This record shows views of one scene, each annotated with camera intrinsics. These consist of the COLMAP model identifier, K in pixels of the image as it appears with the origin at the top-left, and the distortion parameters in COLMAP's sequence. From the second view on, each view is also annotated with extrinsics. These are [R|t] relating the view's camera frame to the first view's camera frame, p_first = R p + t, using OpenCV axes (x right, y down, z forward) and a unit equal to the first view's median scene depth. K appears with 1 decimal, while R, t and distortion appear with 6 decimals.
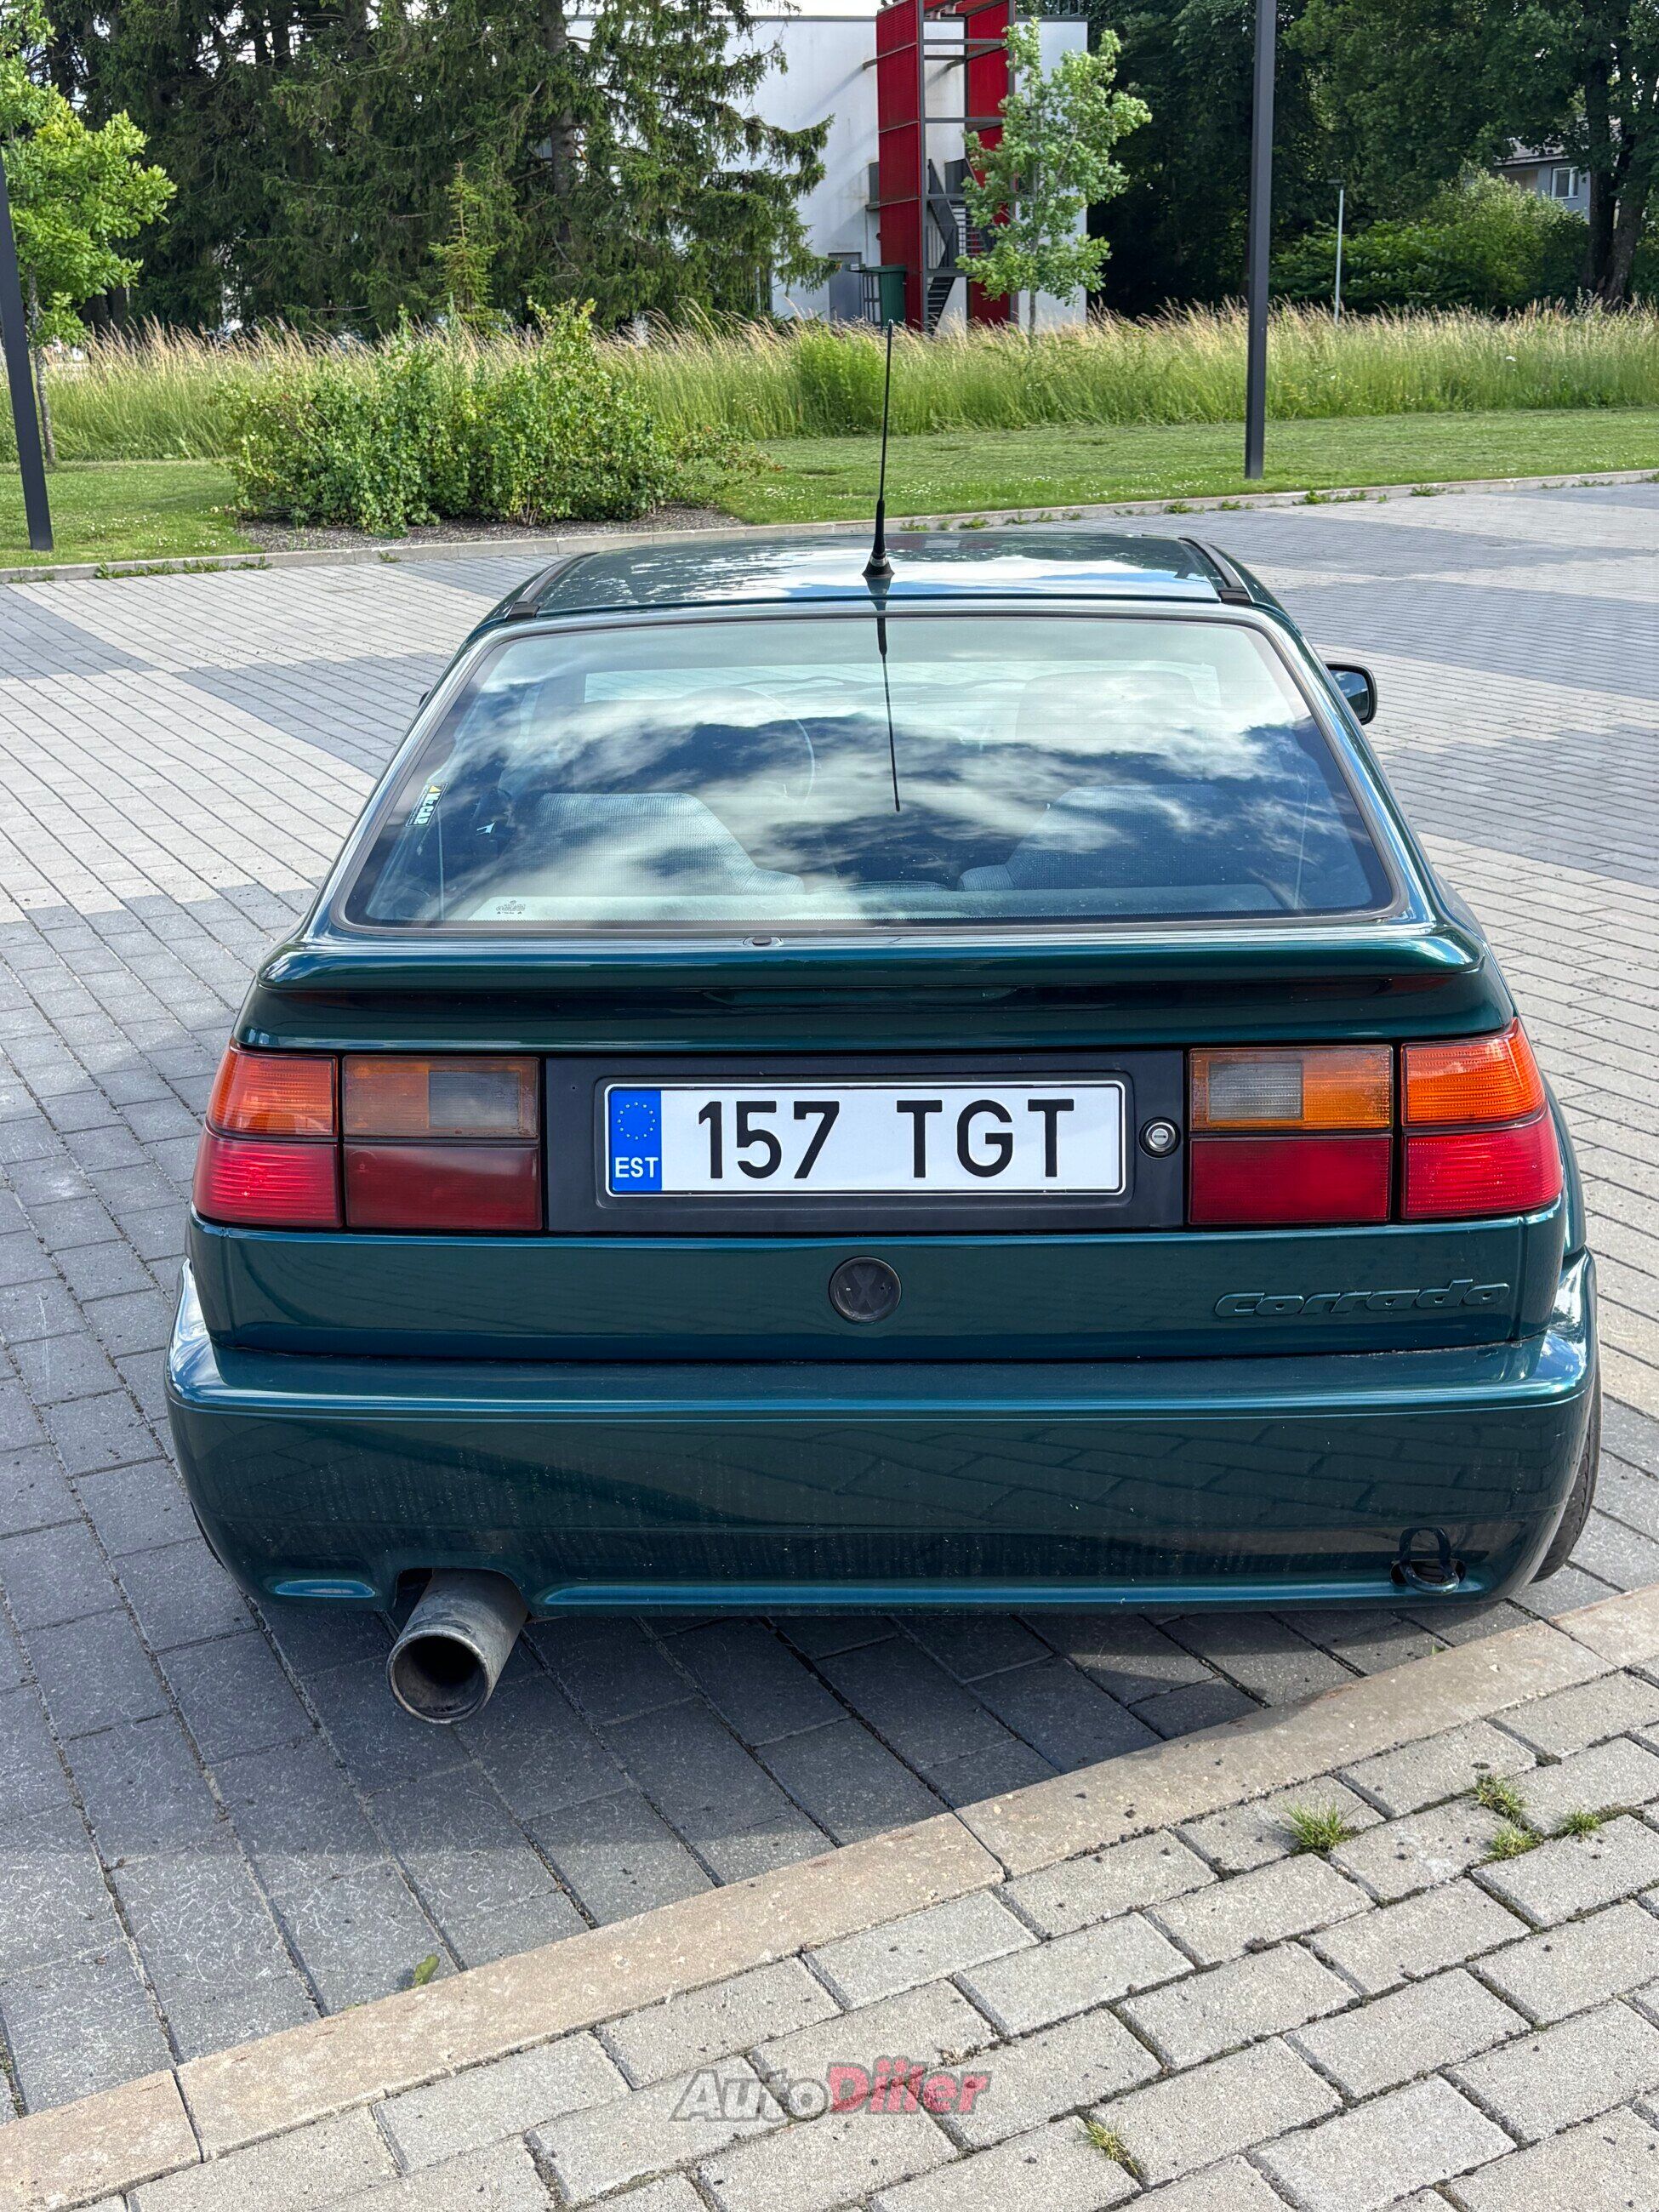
lens RADIAL K [[2332.4, 0, 825.7], [0, 2332.4, 1104.1], [0, 0, 1]] dist [0.018170, 0.000000]
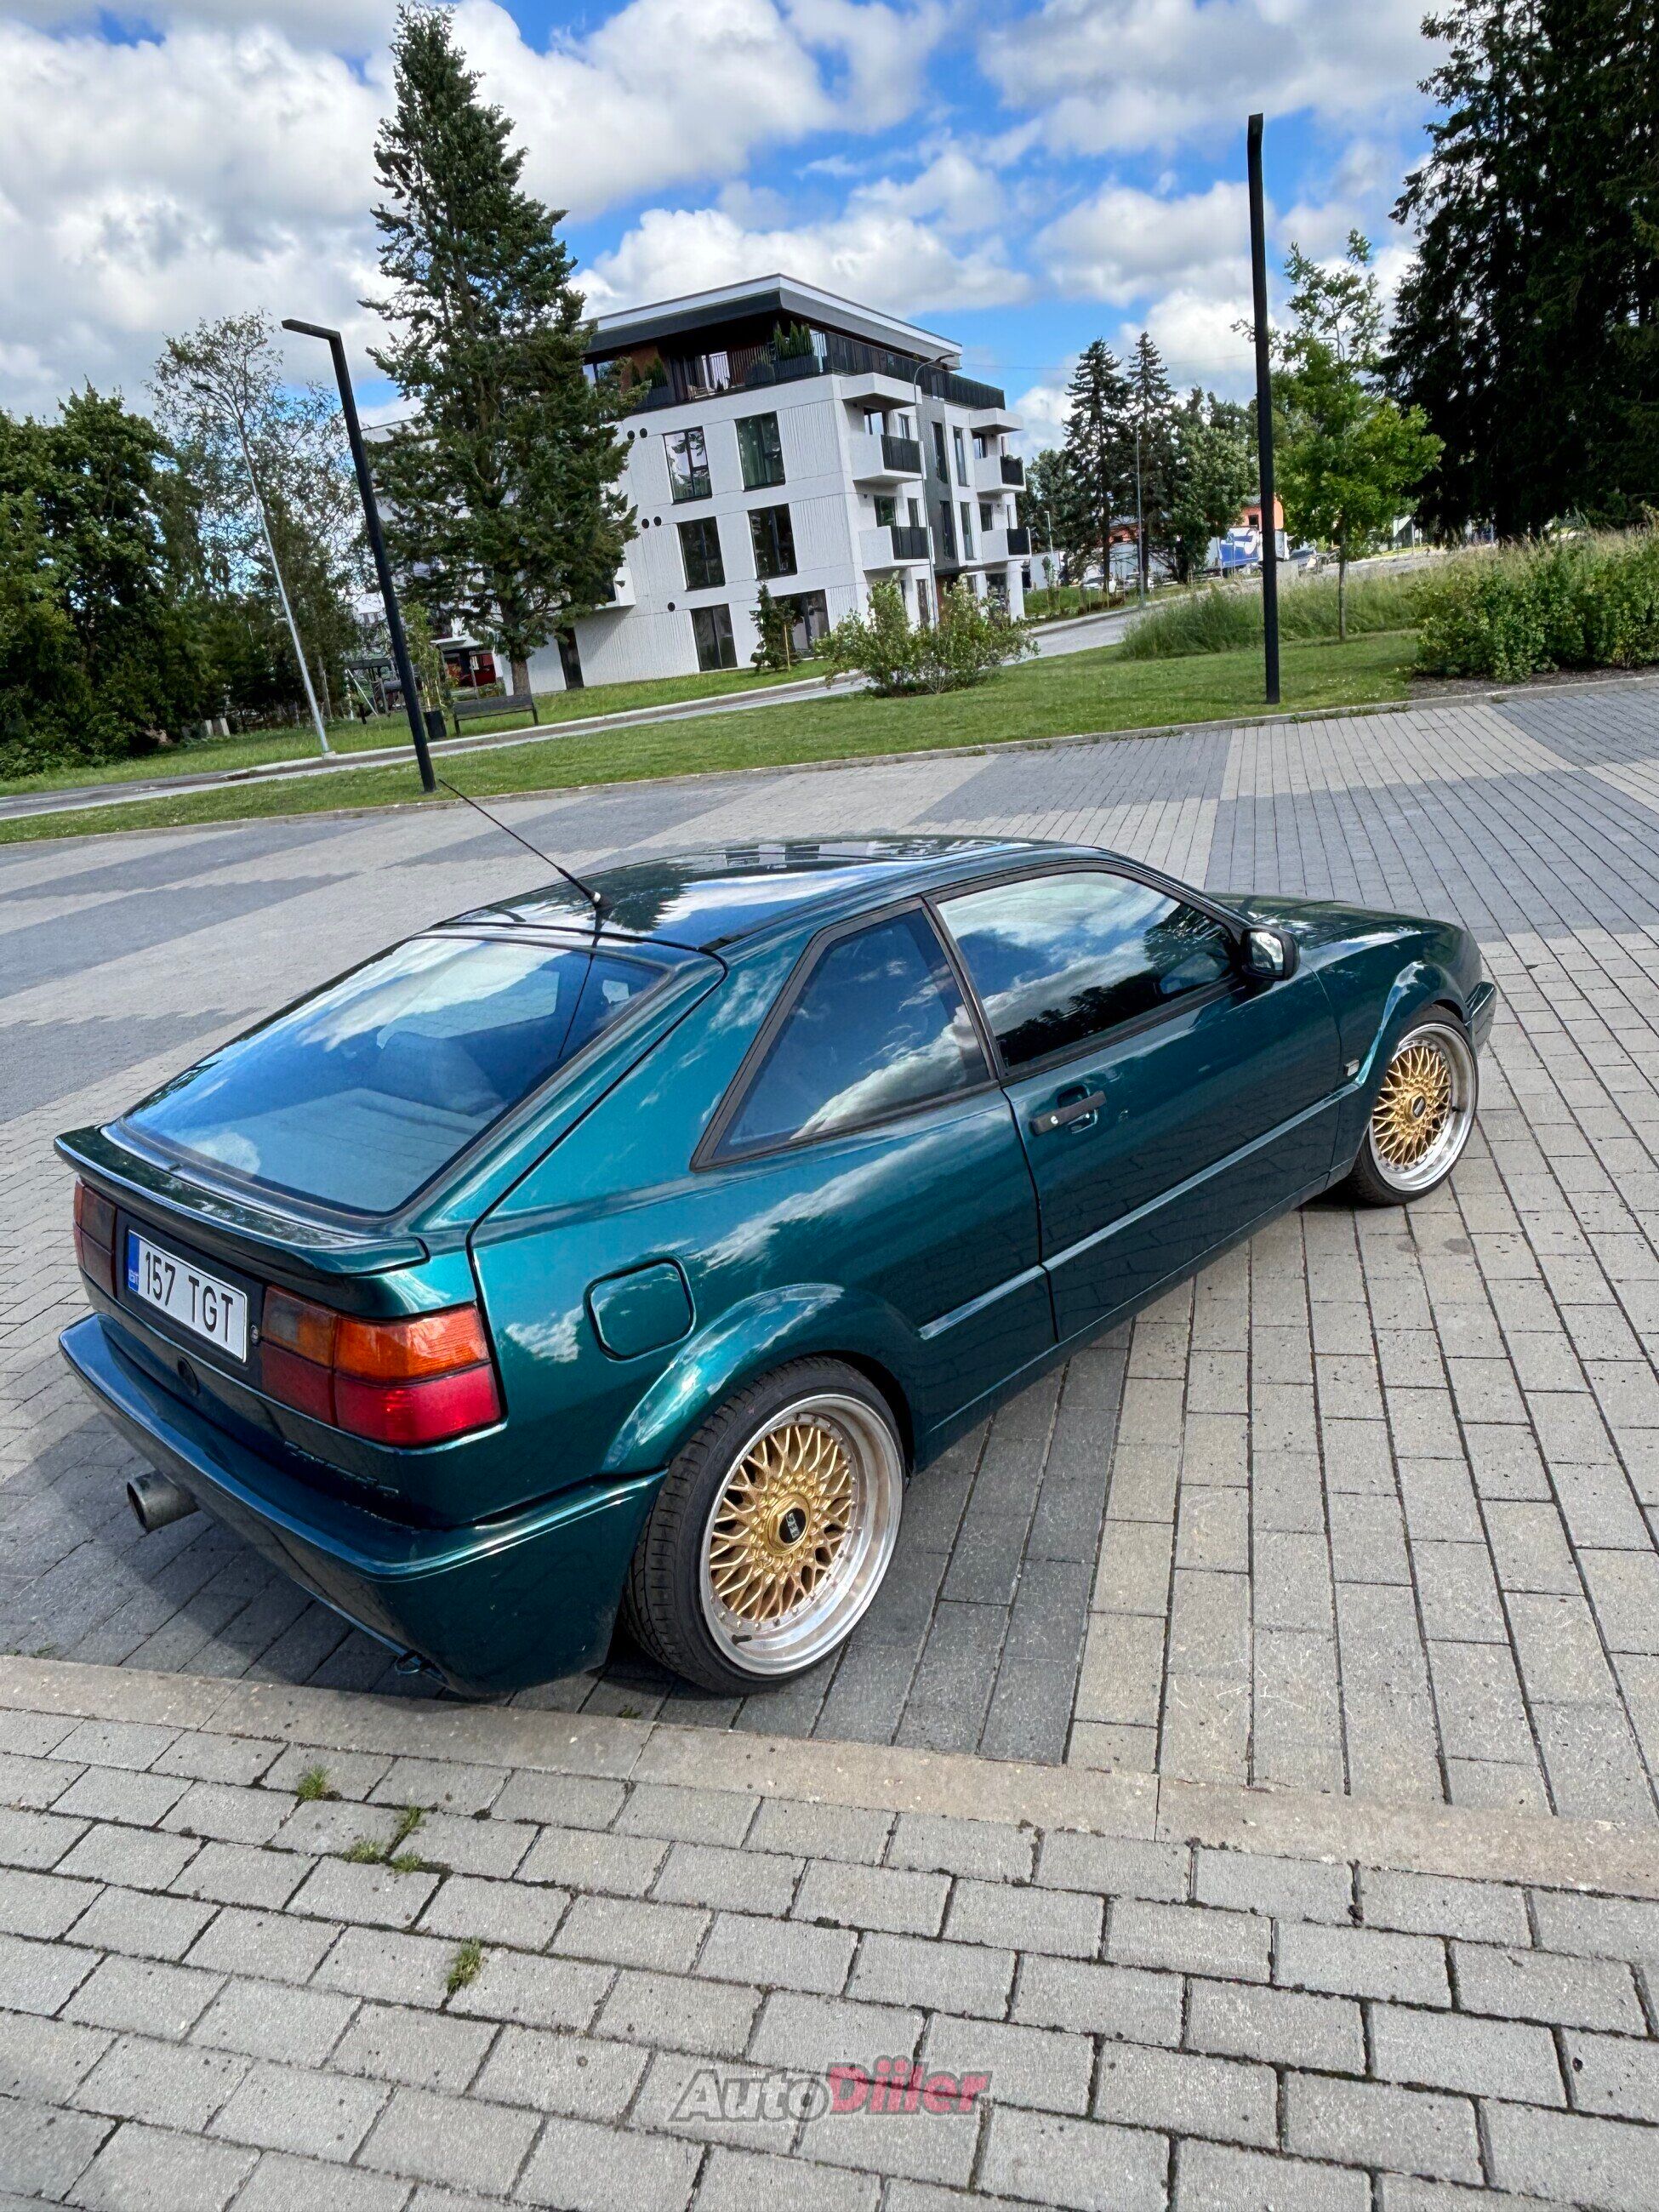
lens RADIAL K [[1431.8, 0, 829.1], [0, 1431.8, 1109.9], [0, 0, 1]] dist [-0.009120, 0.001291]
pose [[0.742109, 0.146620, -0.654046, 0.126970], [-0.103328, 0.989143, 0.104499, -0.033845], [0.662267, -0.009968, 0.749202, 0.063886]]
